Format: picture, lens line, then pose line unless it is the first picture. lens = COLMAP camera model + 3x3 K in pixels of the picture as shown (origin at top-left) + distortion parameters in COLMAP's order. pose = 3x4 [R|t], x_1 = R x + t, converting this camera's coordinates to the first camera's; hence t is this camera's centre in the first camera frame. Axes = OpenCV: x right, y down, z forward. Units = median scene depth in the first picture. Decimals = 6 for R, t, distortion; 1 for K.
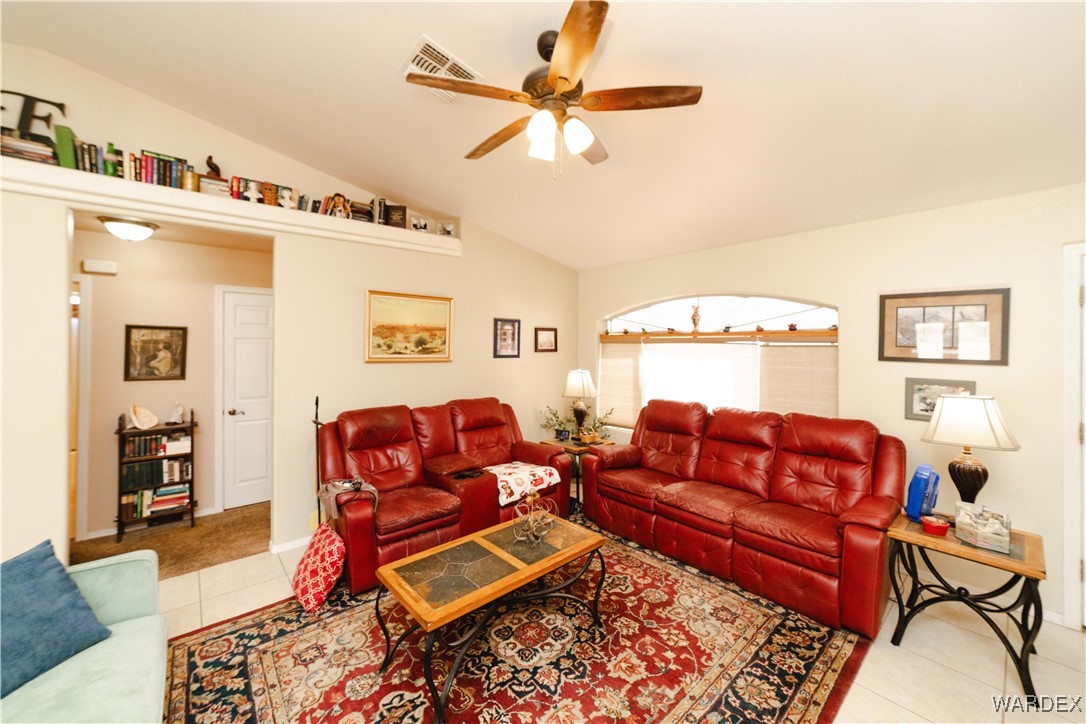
lens RADIAL K [[396.0, 0, 527.4], [0, 396.0, 343.1], [0, 0, 1]] dist [-0.022425, 0.006049]
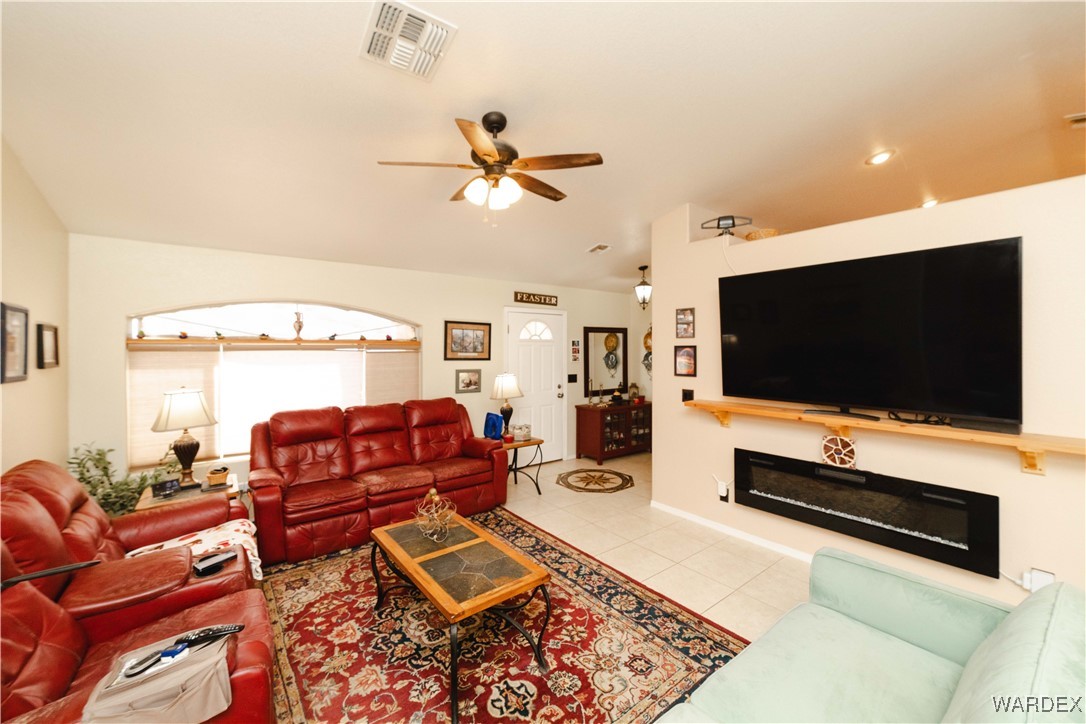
lens RADIAL K [[474.2, 0, 489.0], [0, 474.2, 343.4], [0, 0, 1]] dist [-0.014838, 0.000028]
pose [[0.105439, 0.003355, 0.994420, -0.952332], [0.001477, 0.999993, -0.003531, -0.016790], [-0.994425, 0.001841, 0.105434, 0.540579]]
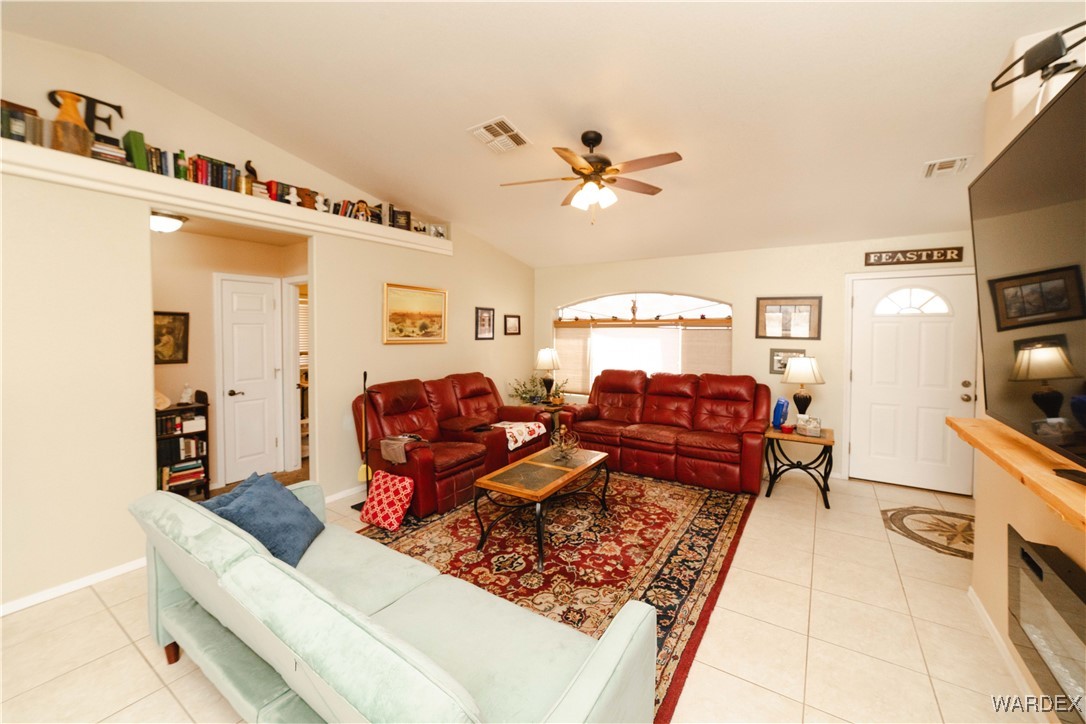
lens RADIAL K [[391.2, 0, 512.2], [0, 391.2, 335.6], [0, 0, 1]] dist [-0.016252, 0.000140]
pose [[0.975456, -0.005478, 0.220124, -0.380368], [0.001326, 0.999819, 0.019005, 0.001986], [-0.220189, -0.018246, 0.975287, -0.300293]]
